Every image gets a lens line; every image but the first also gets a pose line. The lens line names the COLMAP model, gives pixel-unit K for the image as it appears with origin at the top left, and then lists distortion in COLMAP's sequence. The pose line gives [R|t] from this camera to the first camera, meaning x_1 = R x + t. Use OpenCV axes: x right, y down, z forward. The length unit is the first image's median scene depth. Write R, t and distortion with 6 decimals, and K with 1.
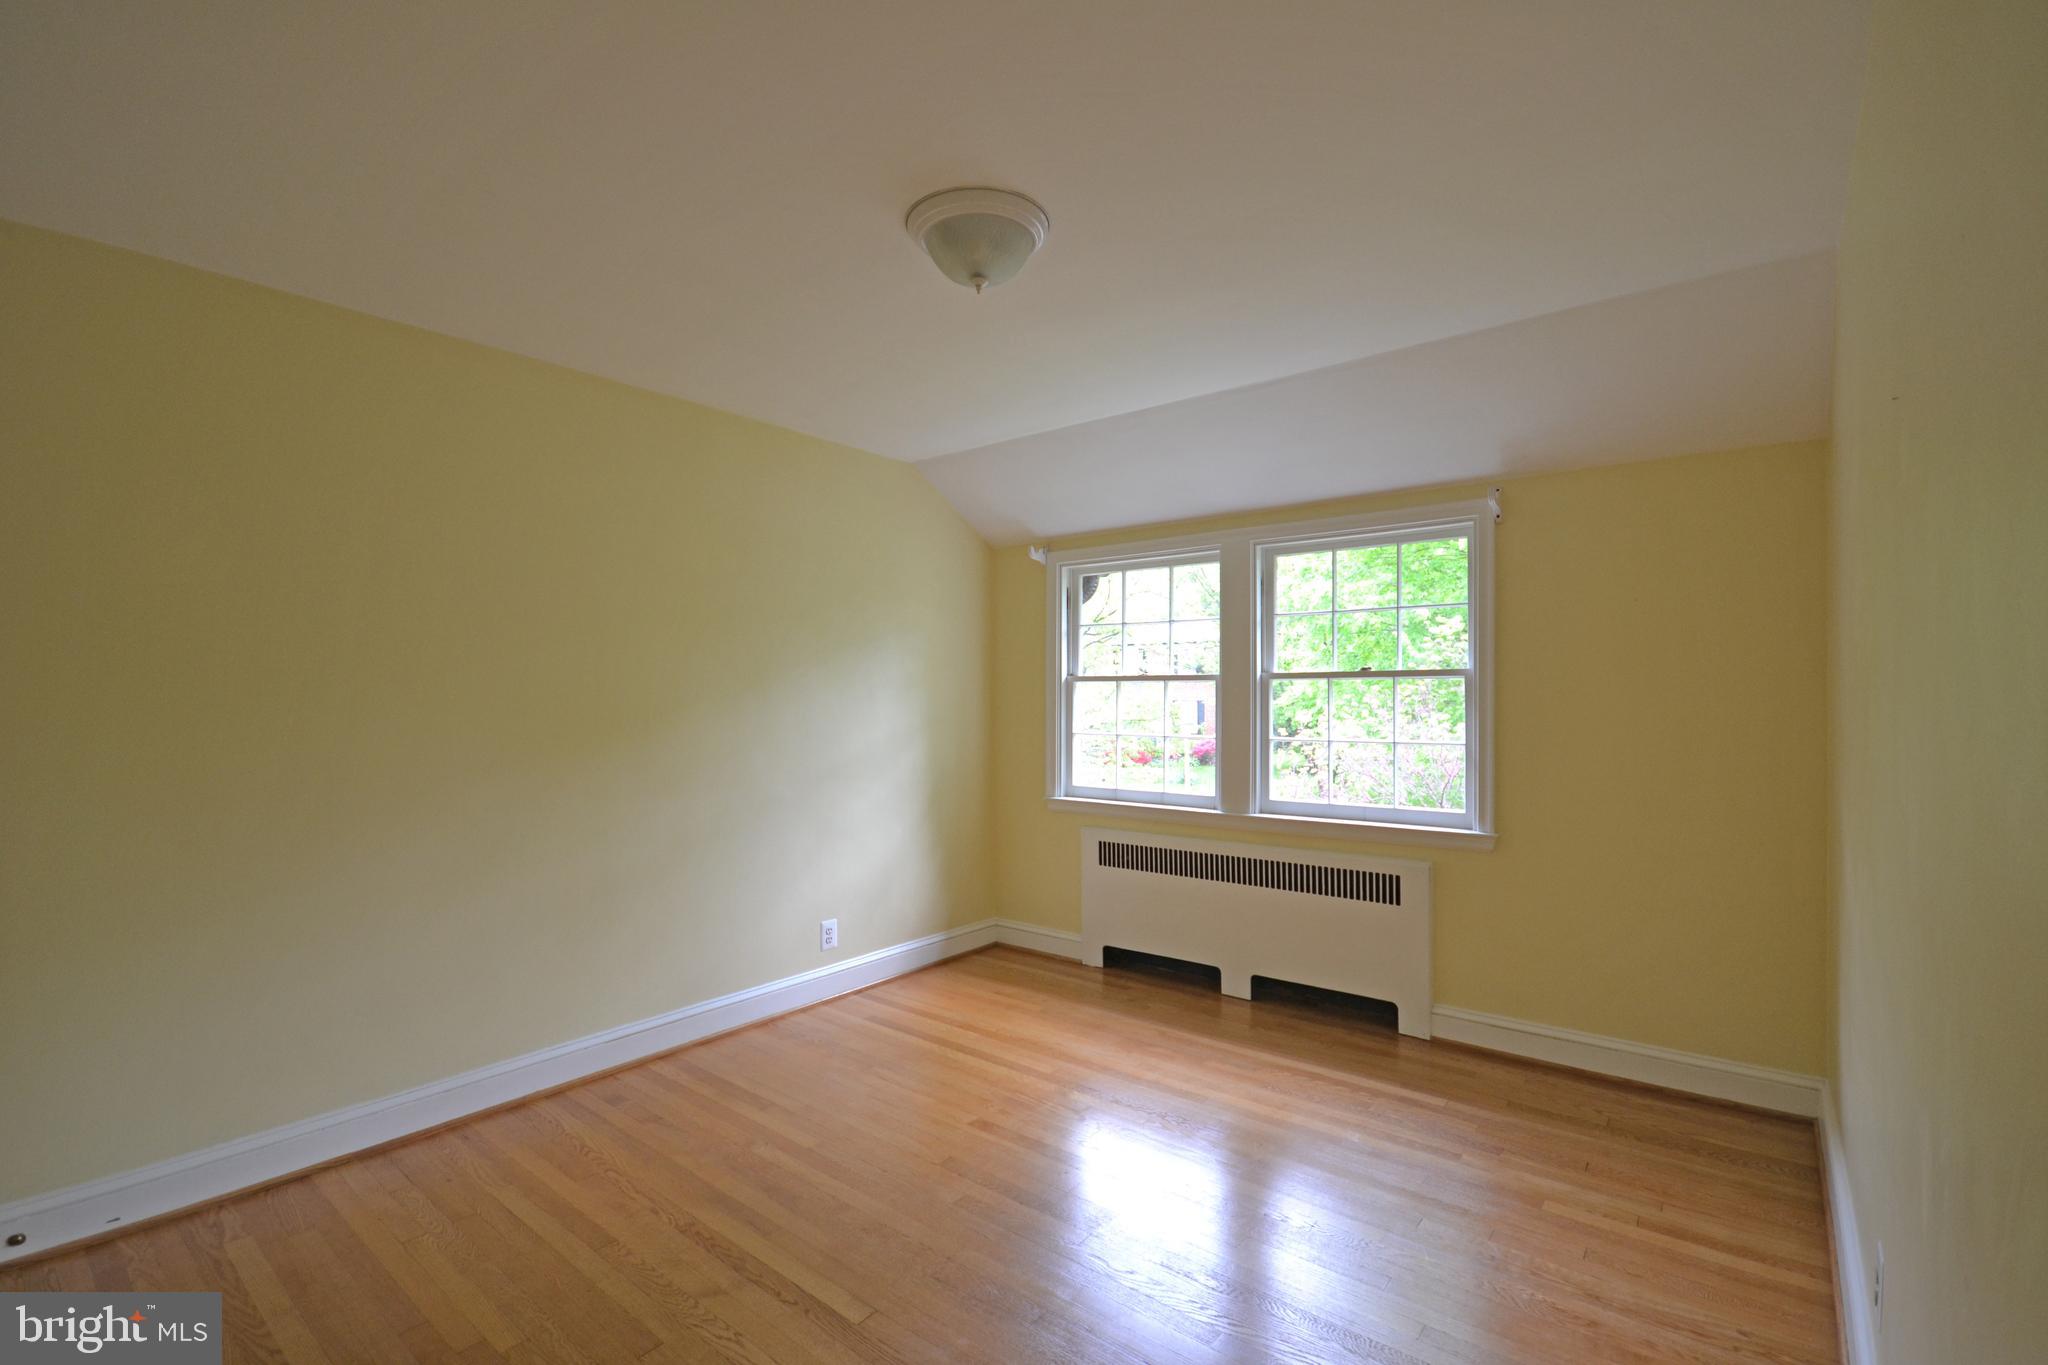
lens RADIAL K [[911.0, 0, 1002.9], [0, 911.0, 662.7], [0, 0, 1]] dist [0.003556, -0.009537]
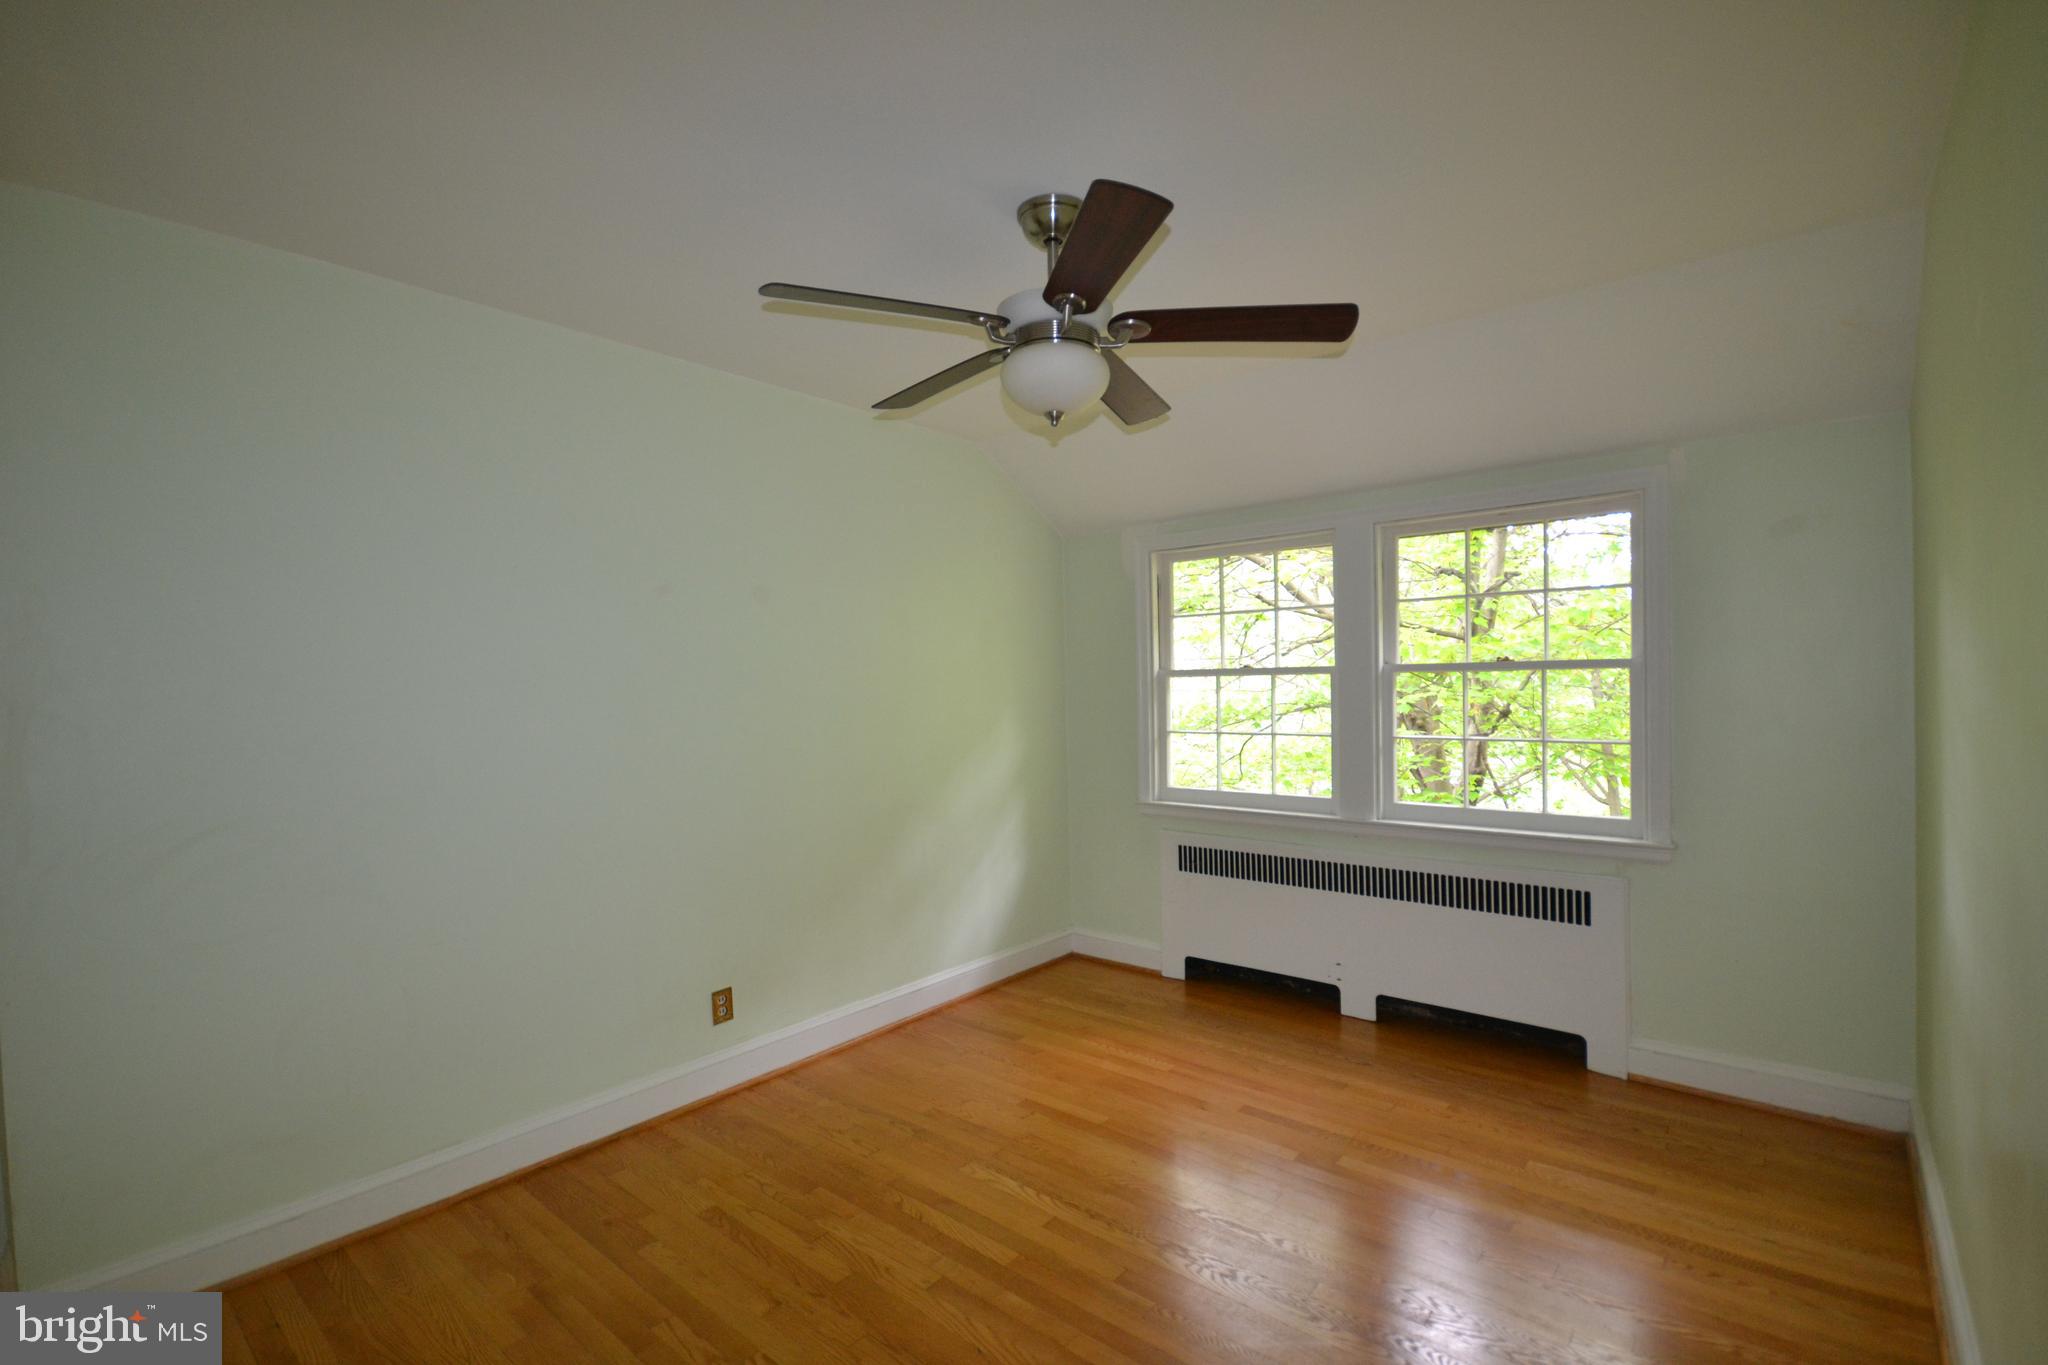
lens RADIAL K [[911.0, 0, 980.1], [0, 911.0, 660.3], [0, 0, 1]] dist [0.003556, -0.009537]
pose [[0.999431, -0.006429, -0.033124, -0.089529], [0.006487, 0.999978, 0.001671, 0.002575], [0.033112, -0.001885, 0.999450, 0.070378]]
